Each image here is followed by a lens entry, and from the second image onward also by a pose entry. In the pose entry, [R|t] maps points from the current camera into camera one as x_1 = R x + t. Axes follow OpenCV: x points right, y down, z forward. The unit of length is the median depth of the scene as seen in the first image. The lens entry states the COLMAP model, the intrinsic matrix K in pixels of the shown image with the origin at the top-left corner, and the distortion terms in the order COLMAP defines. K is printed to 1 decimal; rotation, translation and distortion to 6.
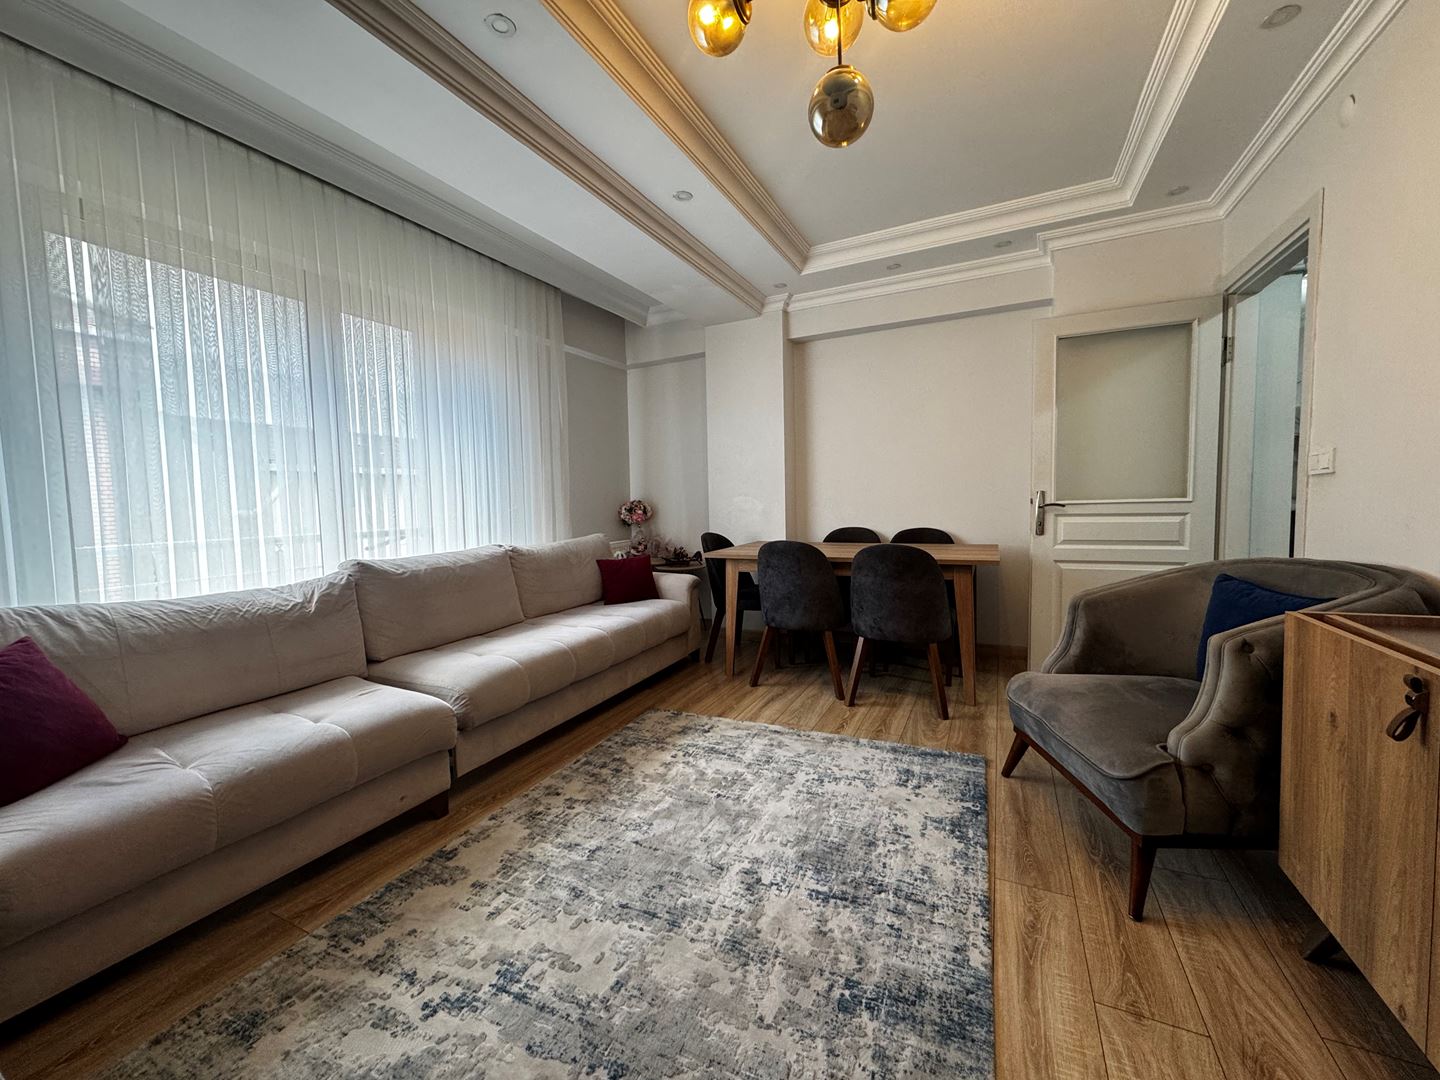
lens RADIAL K [[576.3, 0, 718.0], [0, 576.3, 537.8], [0, 0, 1]] dist [-0.003150, 0.000628]
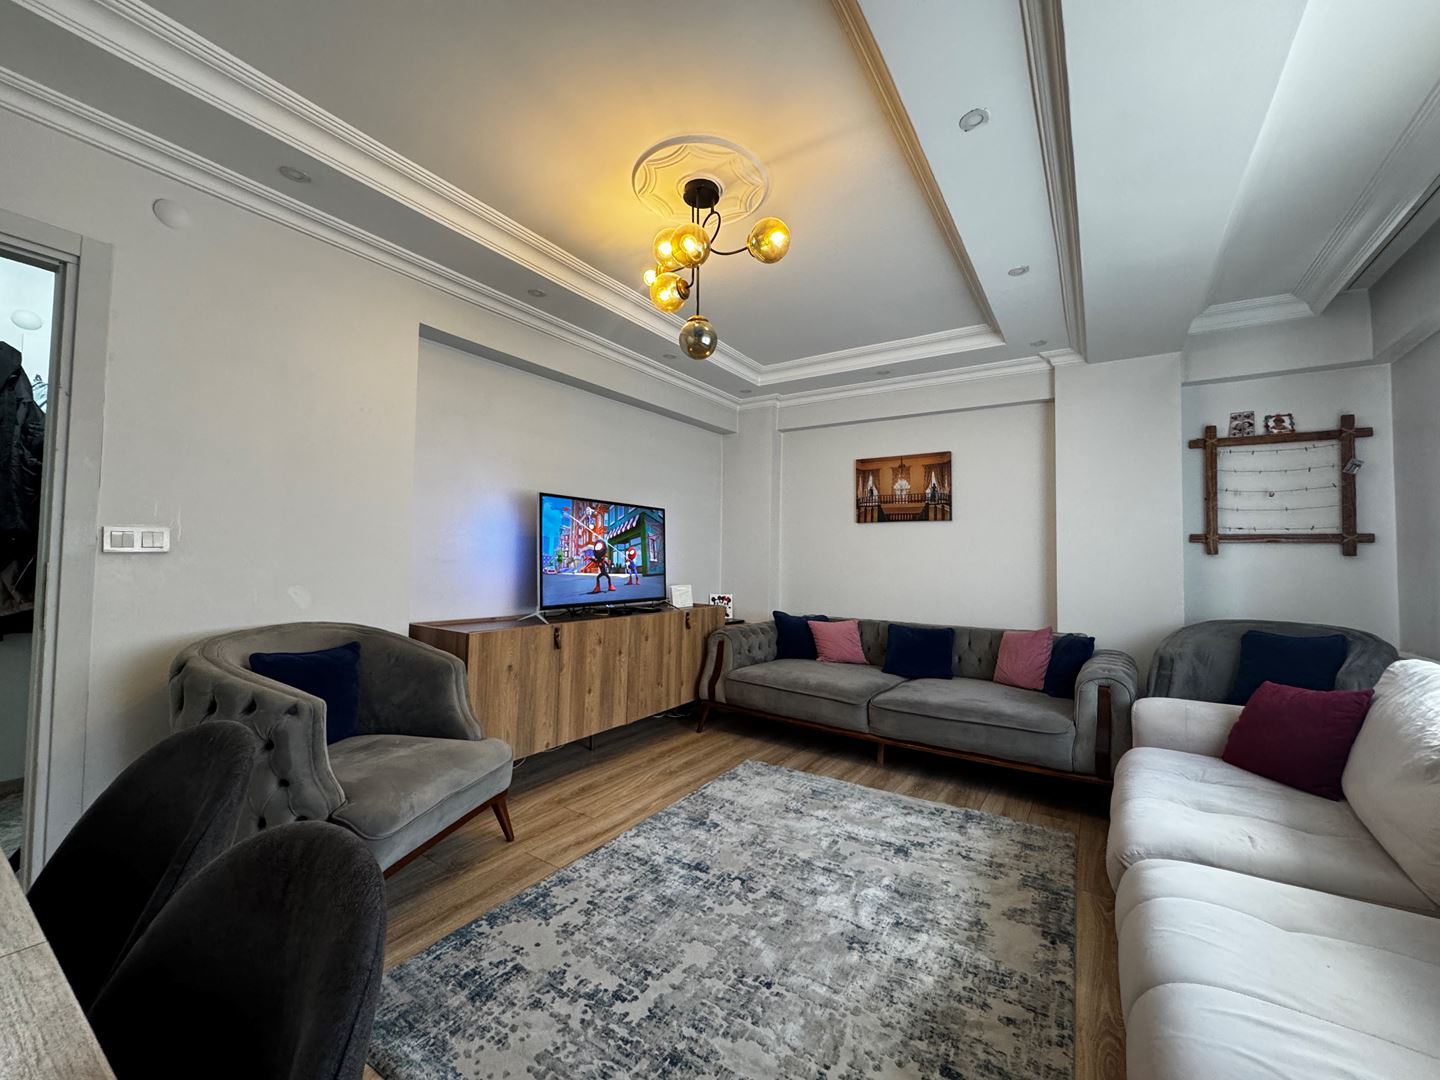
lens RADIAL K [[576.3, 0, 717.7], [0, 576.3, 538.3], [0, 0, 1]] dist [-0.003150, 0.000628]
pose [[-0.990668, 0.010900, 0.135859, -0.043313], [0.015284, 0.999394, 0.031264, -0.154913], [-0.135436, 0.033049, -0.990235, 1.886150]]
